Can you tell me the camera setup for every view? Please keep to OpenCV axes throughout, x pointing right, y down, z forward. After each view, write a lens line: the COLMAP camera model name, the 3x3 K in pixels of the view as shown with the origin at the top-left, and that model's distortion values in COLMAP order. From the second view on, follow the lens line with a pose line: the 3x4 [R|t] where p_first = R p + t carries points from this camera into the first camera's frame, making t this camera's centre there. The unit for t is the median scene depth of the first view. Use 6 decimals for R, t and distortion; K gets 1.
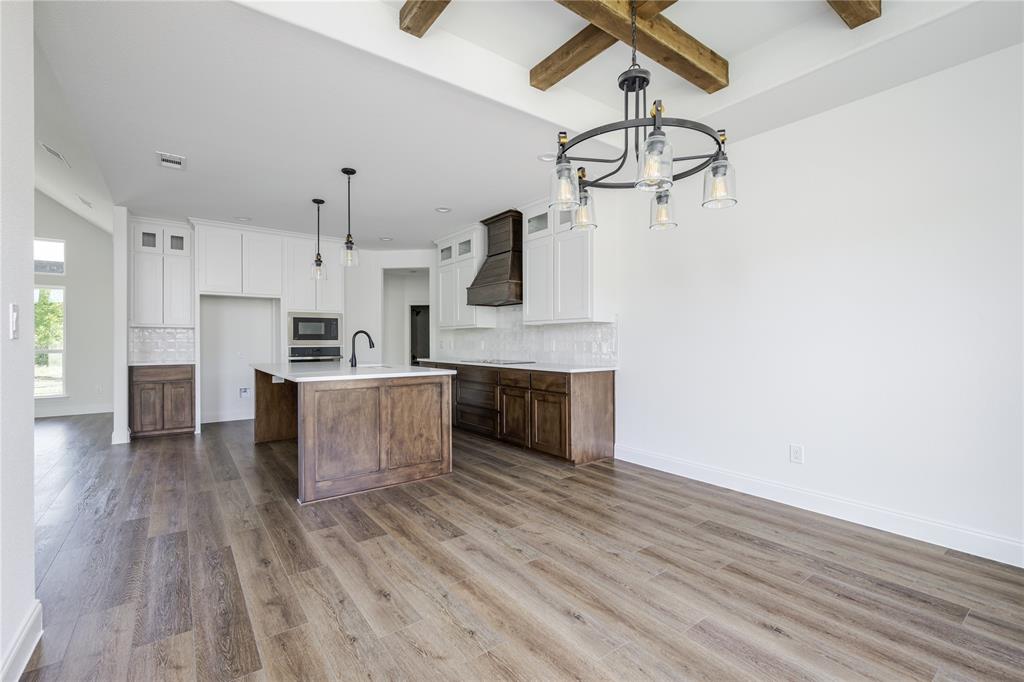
lens RADIAL K [[446.6, 0, 512.0], [0, 446.6, 341.0], [0, 0, 1]] dist [-0.002861, -0.000550]
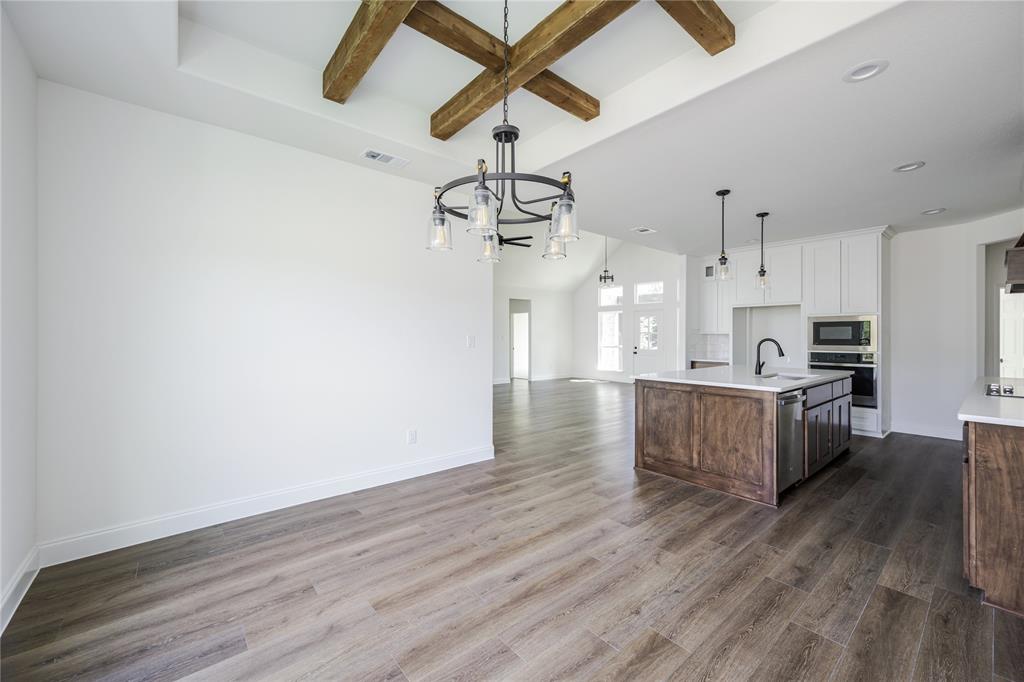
lens RADIAL K [[410.0, 0, 512.0], [0, 410.0, 341.0], [0, 0, 1]] dist [0.000445, 0.000006]
pose [[0.056931, 0.011724, -0.998309, 0.695913], [-0.005150, 0.999921, 0.011449, -0.032970], [0.998365, 0.004490, 0.056987, 0.500160]]
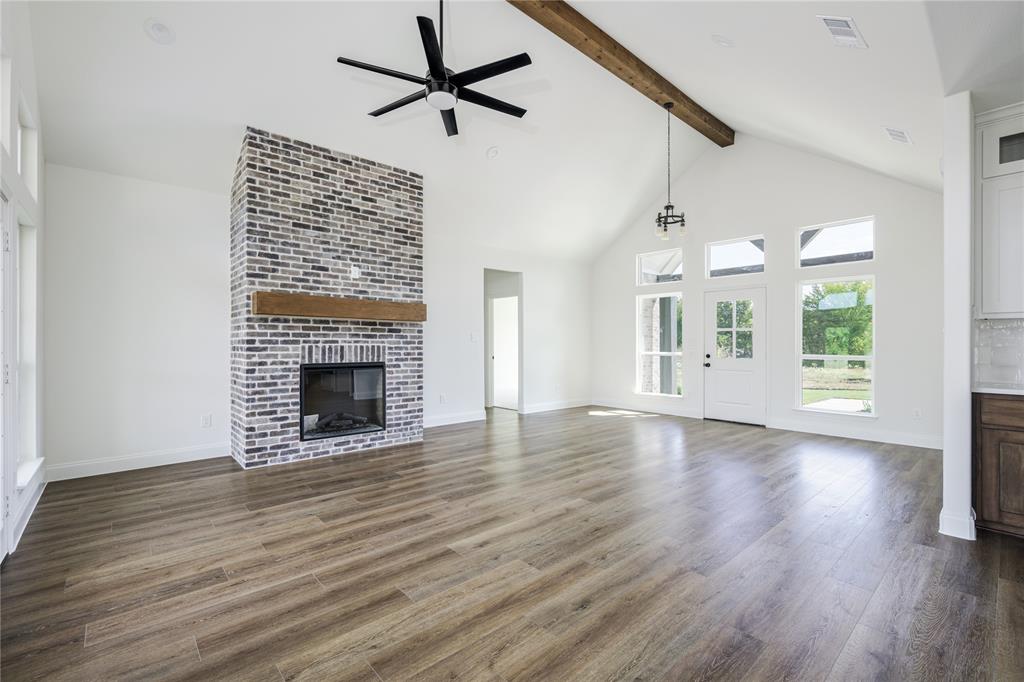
lens RADIAL K [[447.8, 0, 512.0], [0, 447.8, 341.0], [0, 0, 1]] dist [0.001068, 0.000008]
pose [[0.084506, -0.004337, -0.996413, -0.570988], [-0.005292, 0.999974, -0.004802, 0.000006], [0.996409, 0.005679, 0.084481, 0.622152]]
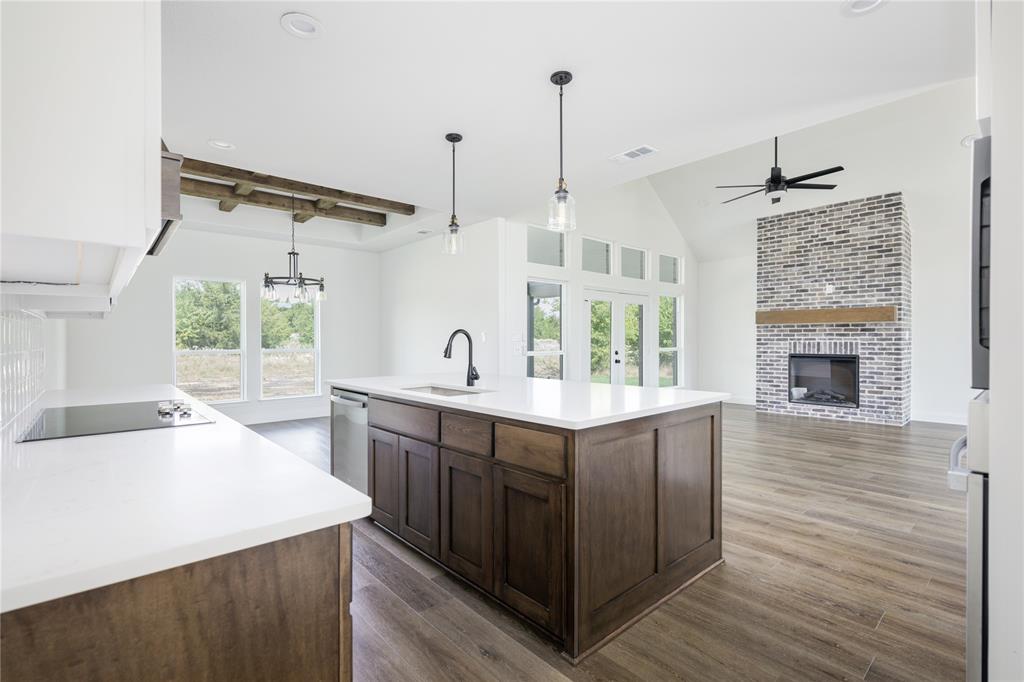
lens RADIAL K [[473.4, 0, 512.0], [0, 473.4, 341.0], [0, 0, 1]] dist [-0.001489, -0.000180]
pose [[-0.996374, 0.005722, -0.084892, -0.465793], [0.005285, 0.999972, 0.005373, -0.012071], [0.084920, 0.004905, -0.996376, 2.150747]]
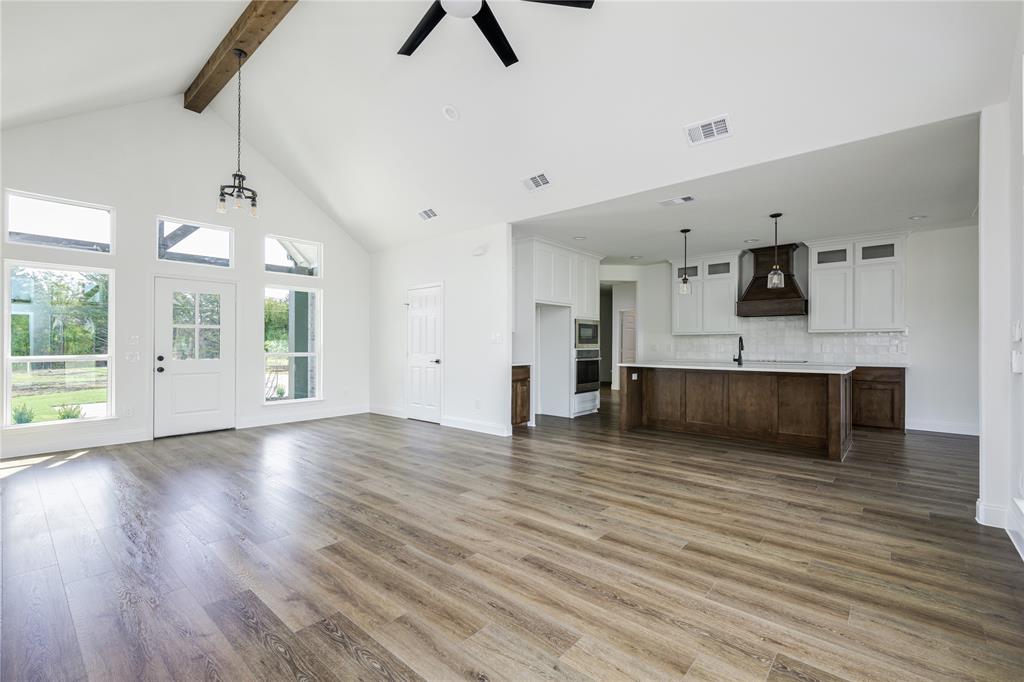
lens RADIAL K [[446.6, 0, 512.0], [0, 446.6, 341.0], [0, 0, 1]] dist [-0.002861, -0.000550]
pose [[0.978290, 0.004949, 0.207183, -1.606709], [-0.002497, 0.999924, -0.012098, 0.008928], [-0.207227, 0.011318, 0.978227, -0.126701]]
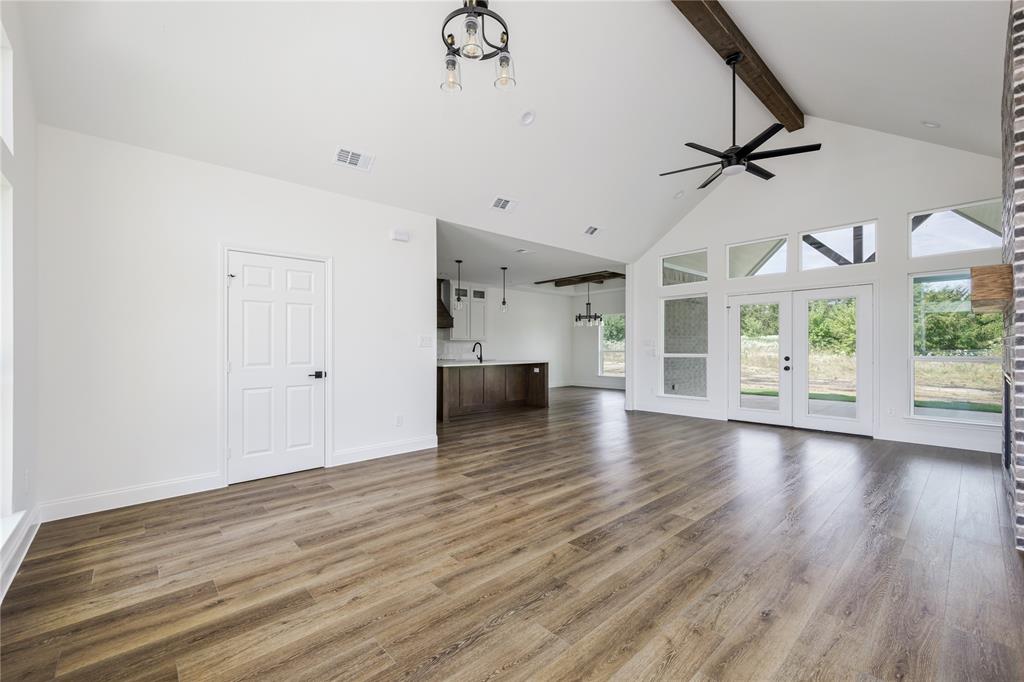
lens RADIAL K [[418.4, 0, 512.0], [0, 418.4, 341.0], [0, 0, 1]] dist [0.001033, 0.000359]
pose [[-0.084210, 0.017153, 0.996300, -2.728361], [0.009036, 0.999824, -0.016450, 0.001686], [-0.996407, 0.007617, -0.084350, 1.309009]]
